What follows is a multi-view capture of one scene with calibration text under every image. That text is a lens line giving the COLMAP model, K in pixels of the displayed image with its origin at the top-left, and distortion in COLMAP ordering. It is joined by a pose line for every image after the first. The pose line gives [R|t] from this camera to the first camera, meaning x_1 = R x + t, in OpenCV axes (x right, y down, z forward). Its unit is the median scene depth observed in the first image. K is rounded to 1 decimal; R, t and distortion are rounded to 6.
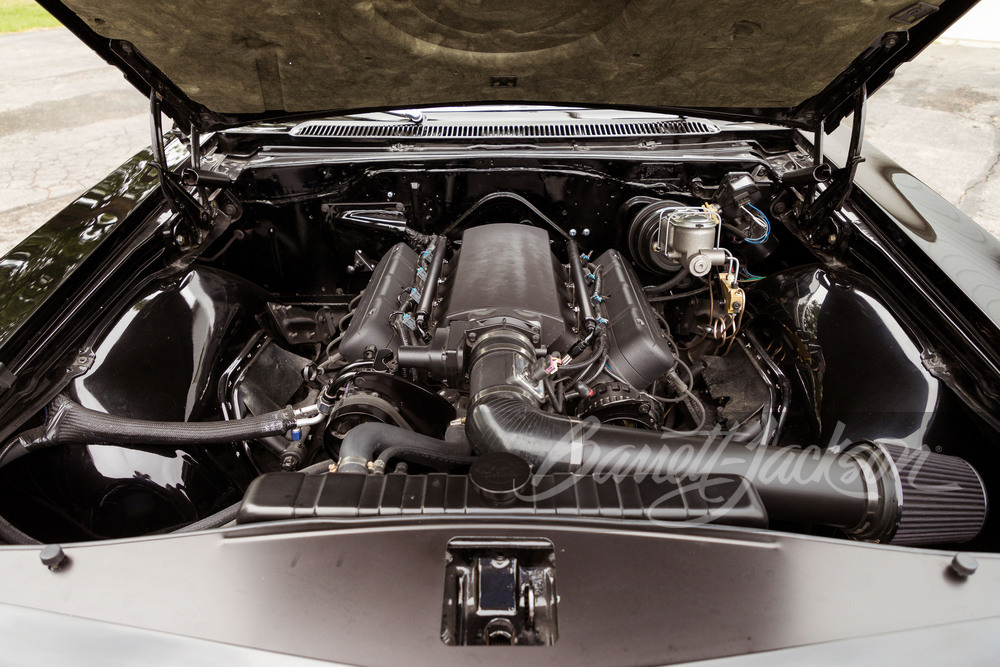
lens RADIAL K [[666.6, 0, 500.0], [0, 666.6, 333.5], [0, 0, 1]] dist [-0.004068, 0.007799]
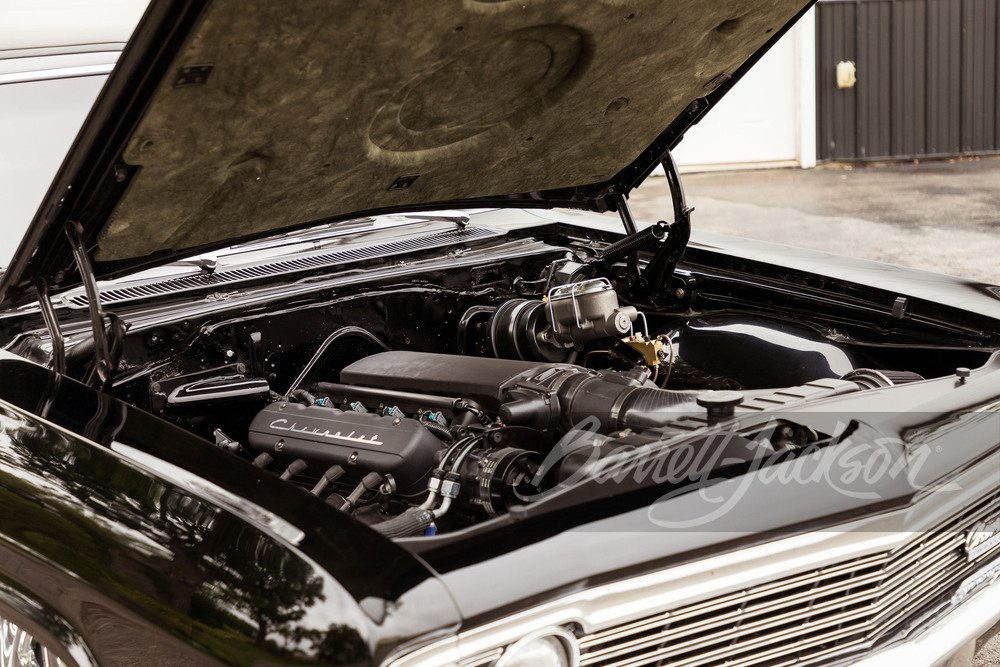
lens RADIAL K [[1704.8, 0, 500.0], [0, 1704.8, 333.5], [0, 0, 1]] dist [0.220048, -0.011379]
pose [[0.742218, -0.163060, 0.650018, -1.234933], [0.389198, 0.894493, -0.220014, 0.331552], [-0.545561, 0.416284, 0.727372, -0.623757]]
